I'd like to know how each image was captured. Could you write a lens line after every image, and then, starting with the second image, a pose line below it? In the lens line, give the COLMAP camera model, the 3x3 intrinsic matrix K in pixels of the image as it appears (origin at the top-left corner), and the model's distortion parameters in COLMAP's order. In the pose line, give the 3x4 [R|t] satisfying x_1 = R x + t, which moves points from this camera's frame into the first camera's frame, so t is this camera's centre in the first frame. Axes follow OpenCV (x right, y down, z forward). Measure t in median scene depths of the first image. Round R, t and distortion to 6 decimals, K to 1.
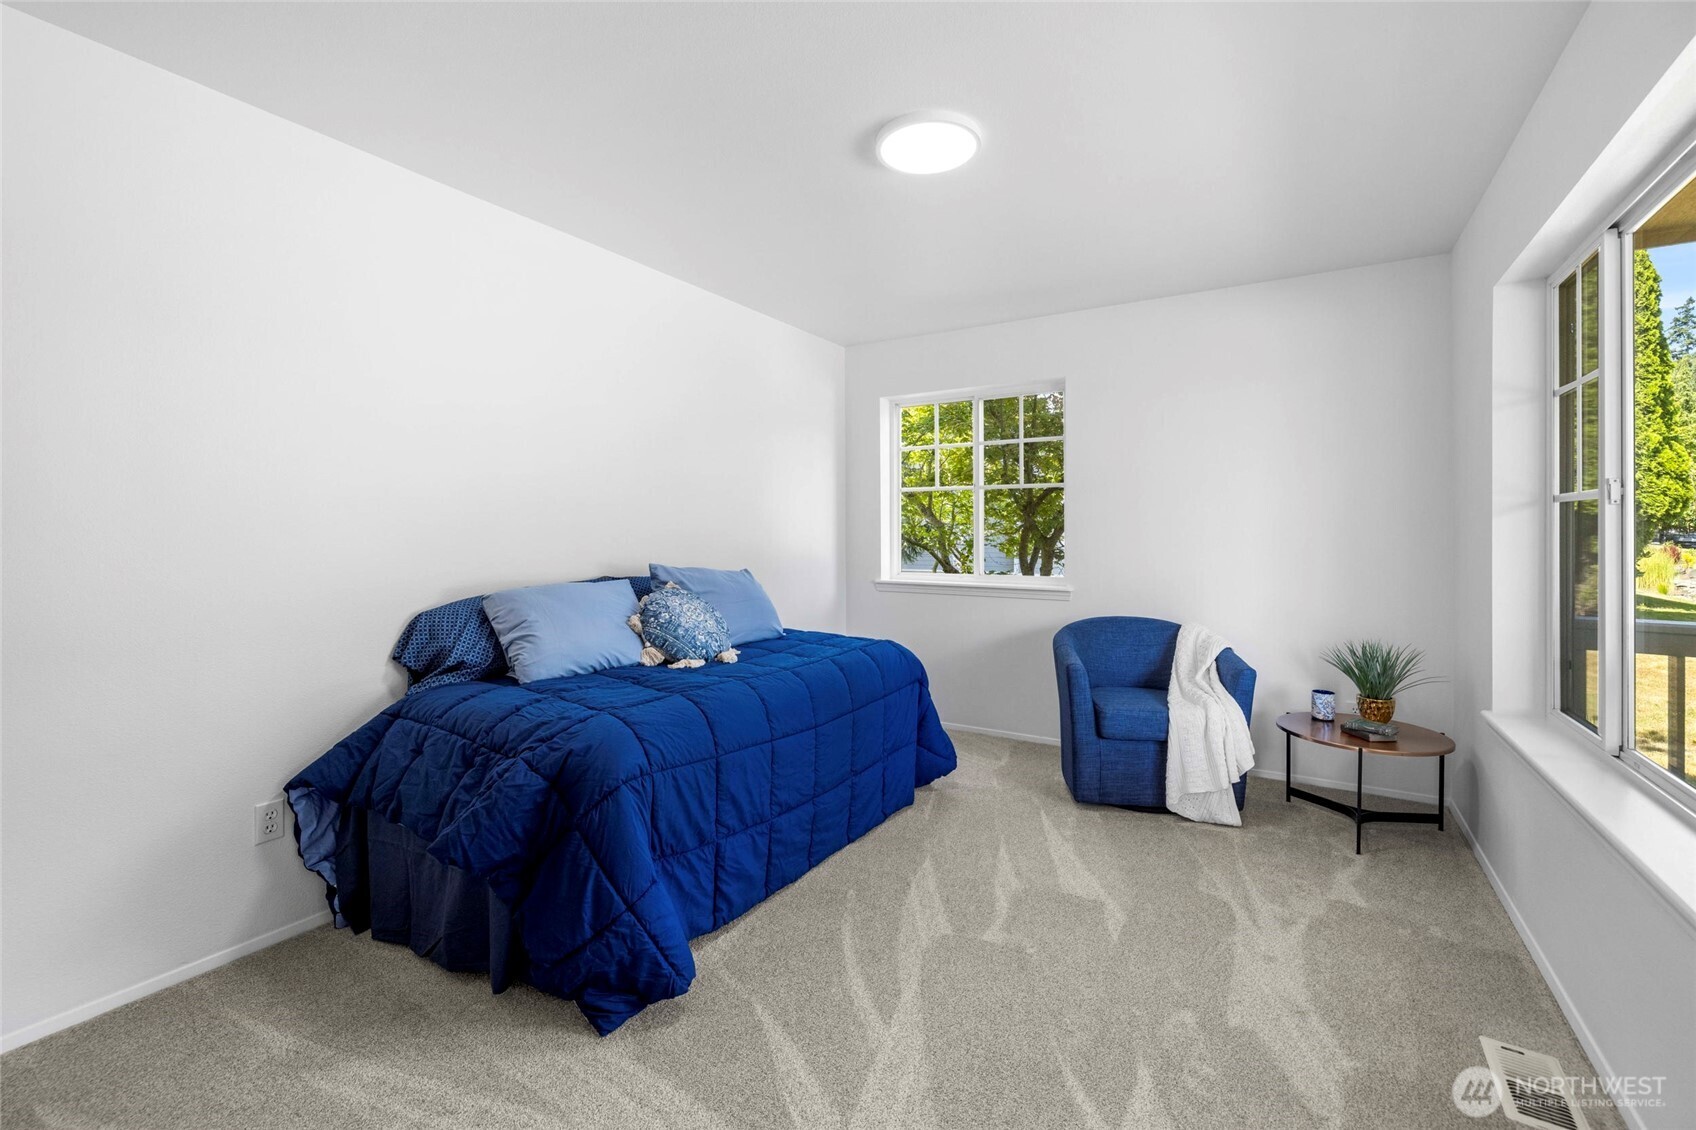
lens RADIAL K [[722.9, 0, 848.2], [0, 722.9, 545.9], [0, 0, 1]] dist [0.001408, 0.000426]
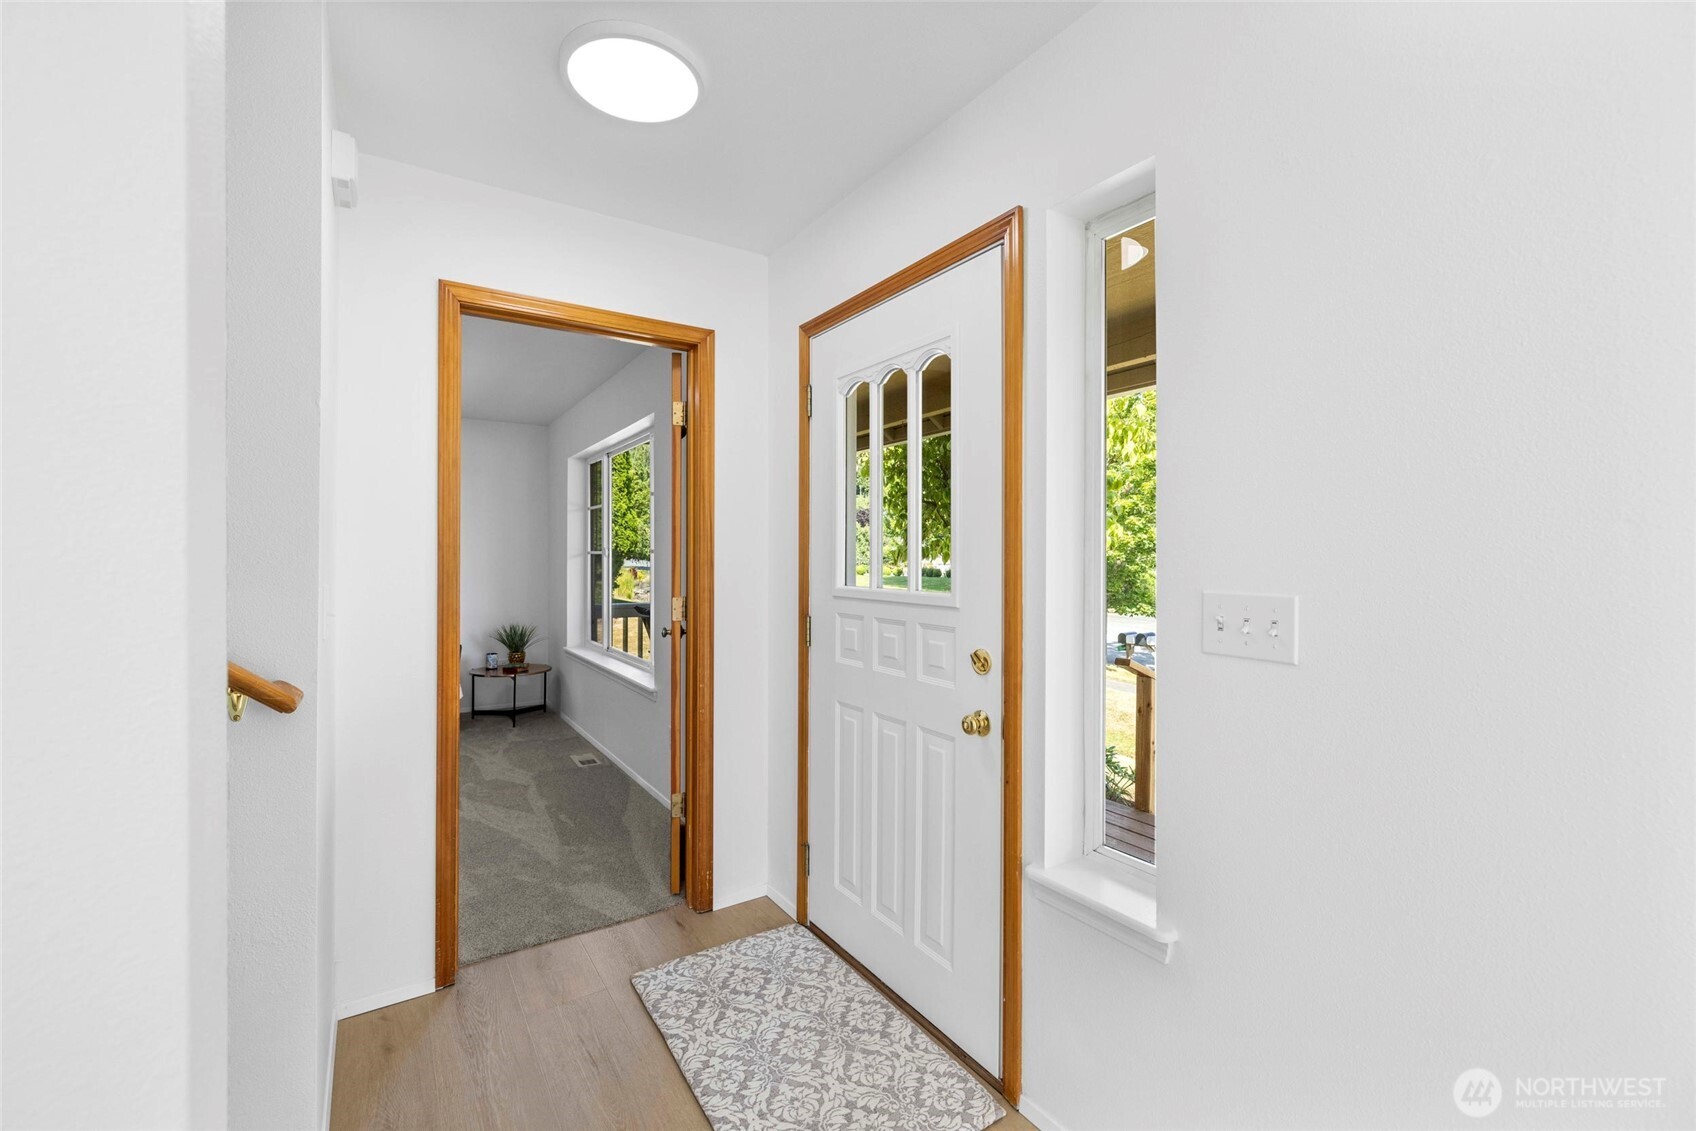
lens RADIAL K [[722.9, 0, 848.2], [0, 722.9, 546.4], [0, 0, 1]] dist [0.001408, 0.000426]
pose [[0.421828, 0.022416, 0.906399, -0.671336], [0.004975, 0.999622, -0.027037, -0.016619], [-0.906662, 0.015914, 0.421557, -0.636147]]
